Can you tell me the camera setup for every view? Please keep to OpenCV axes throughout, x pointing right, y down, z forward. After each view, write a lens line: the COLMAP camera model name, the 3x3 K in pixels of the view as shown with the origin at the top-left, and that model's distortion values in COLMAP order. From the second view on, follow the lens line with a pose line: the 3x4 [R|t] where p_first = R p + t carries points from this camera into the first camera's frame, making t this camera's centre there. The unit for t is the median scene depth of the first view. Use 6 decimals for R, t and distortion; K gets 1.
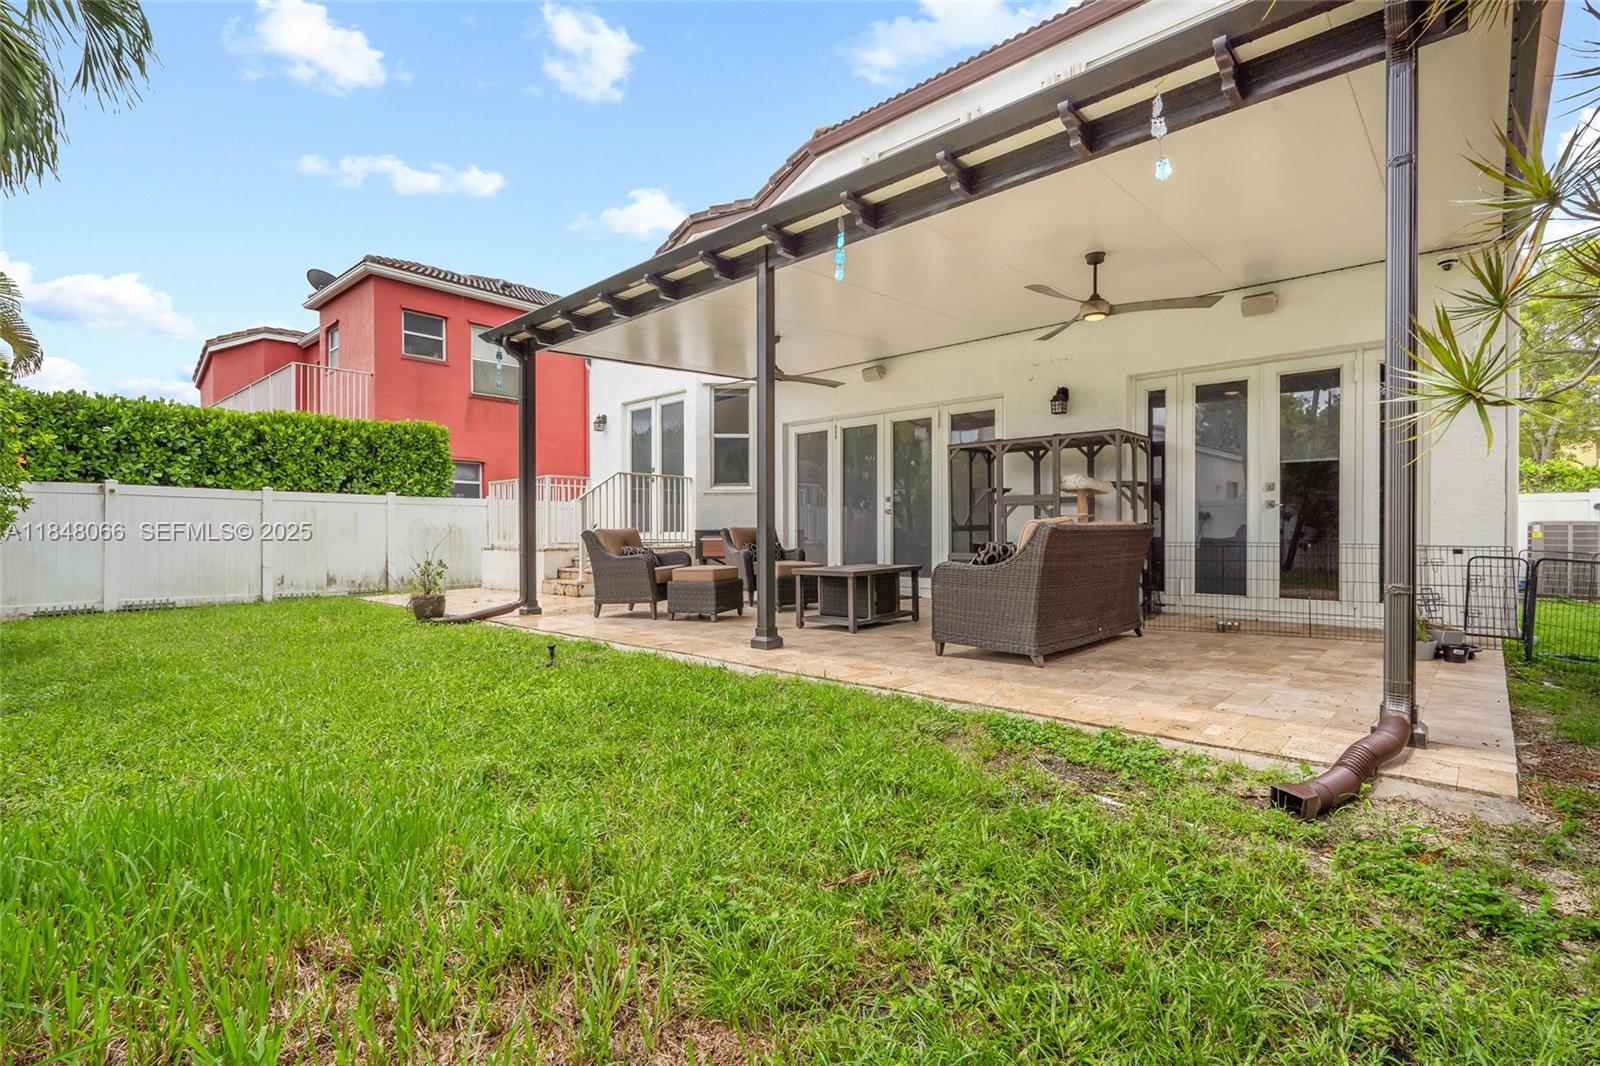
lens RADIAL K [[741.6, 0, 800.5], [0, 741.6, 534.0], [0, 0, 1]] dist [-0.002516, -0.000469]
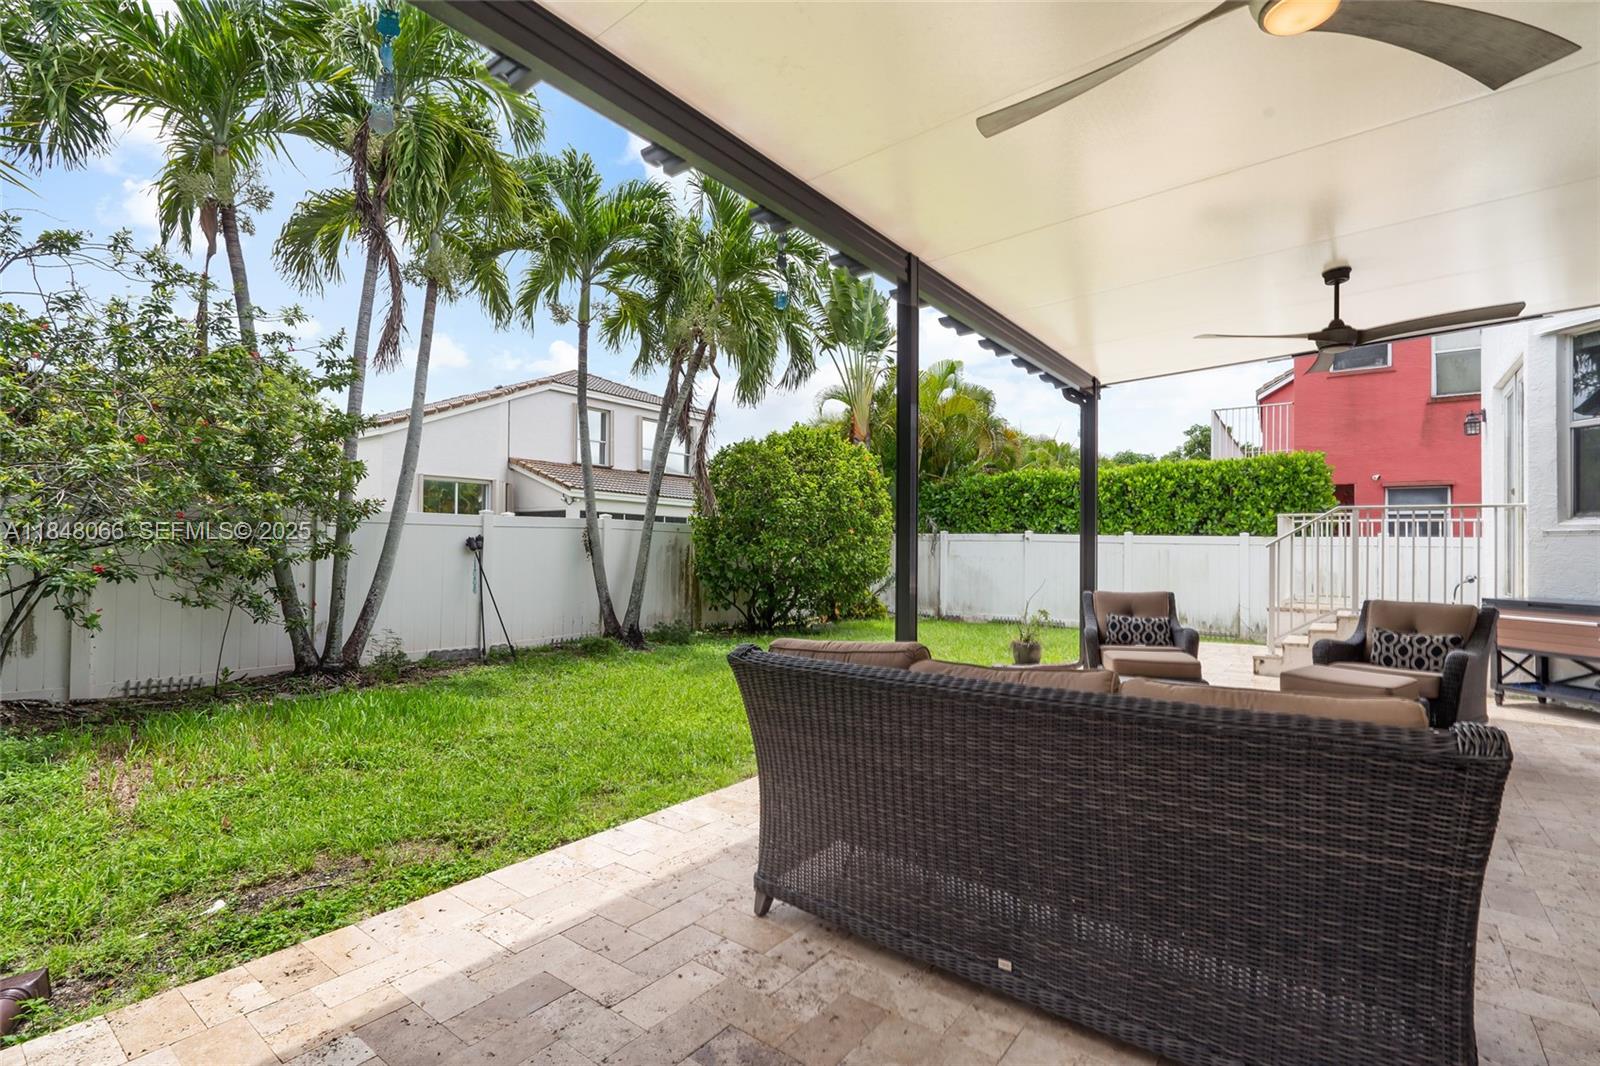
lens RADIAL K [[741.6, 0, 800.3], [0, 741.6, 536.4], [0, 0, 1]] dist [-0.002516, -0.000469]
pose [[0.093748, -0.010687, -0.995539, 0.348047], [-0.016894, 0.999781, -0.012324, -0.031090], [0.995453, 0.017974, 0.093547, 0.358153]]
